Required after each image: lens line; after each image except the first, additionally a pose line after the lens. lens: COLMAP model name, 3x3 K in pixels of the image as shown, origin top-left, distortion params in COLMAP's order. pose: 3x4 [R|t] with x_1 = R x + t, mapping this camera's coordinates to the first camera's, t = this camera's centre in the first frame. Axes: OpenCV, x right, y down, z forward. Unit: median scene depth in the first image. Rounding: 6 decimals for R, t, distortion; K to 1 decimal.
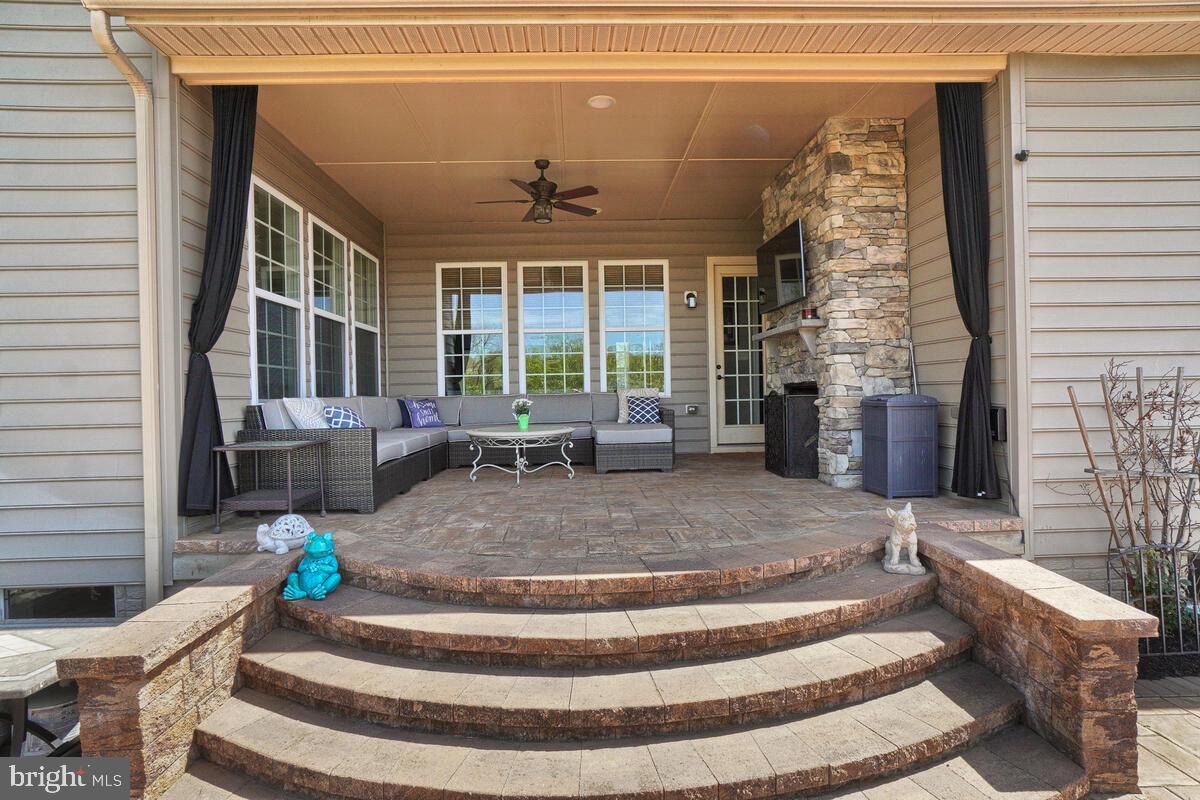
lens RADIAL K [[611.8, 0, 603.8], [0, 611.8, 399.0], [0, 0, 1]] dist [-0.027015, 0.001856]
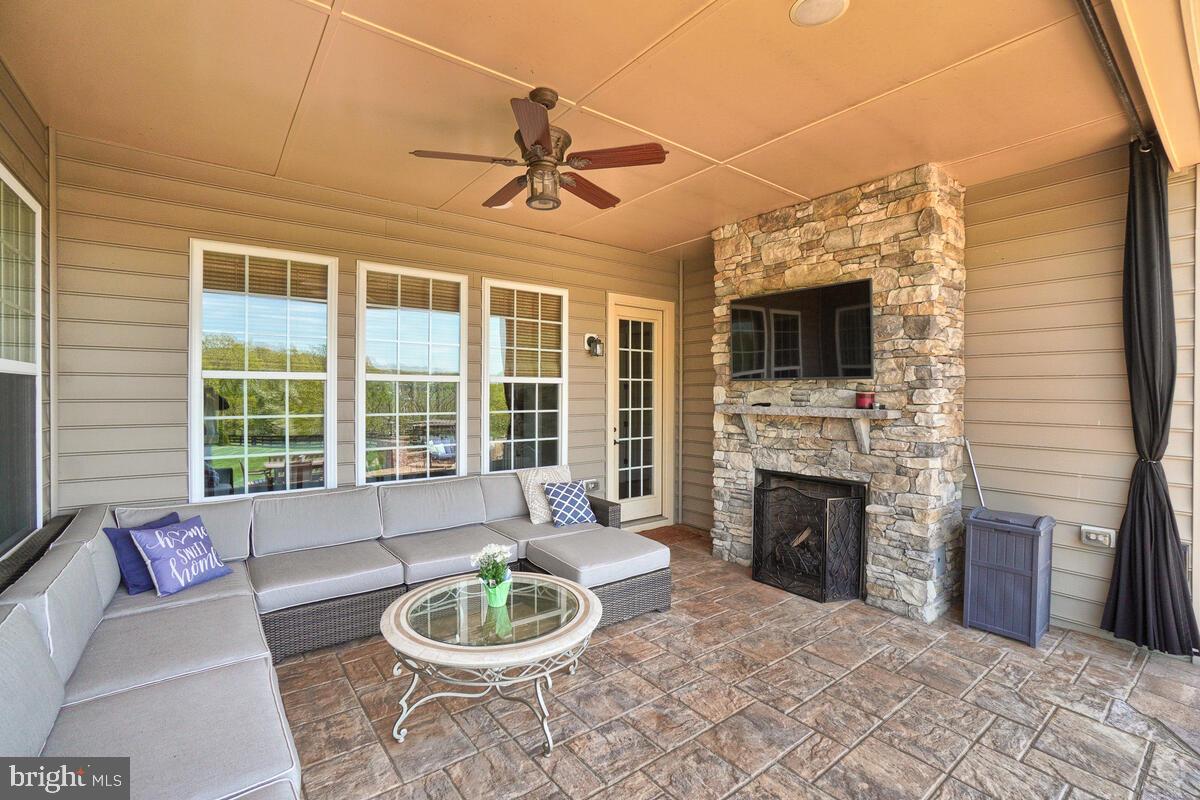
lens RADIAL K [[531.6, 0, 597.4], [0, 531.6, 392.8], [0, 0, 1]] dist [-0.047241, 0.014043]
pose [[0.817344, 0.021948, 0.575732, -0.354854], [-0.015516, 0.999750, -0.016084, -0.133732], [-0.575941, 0.004213, 0.817480, 0.654468]]
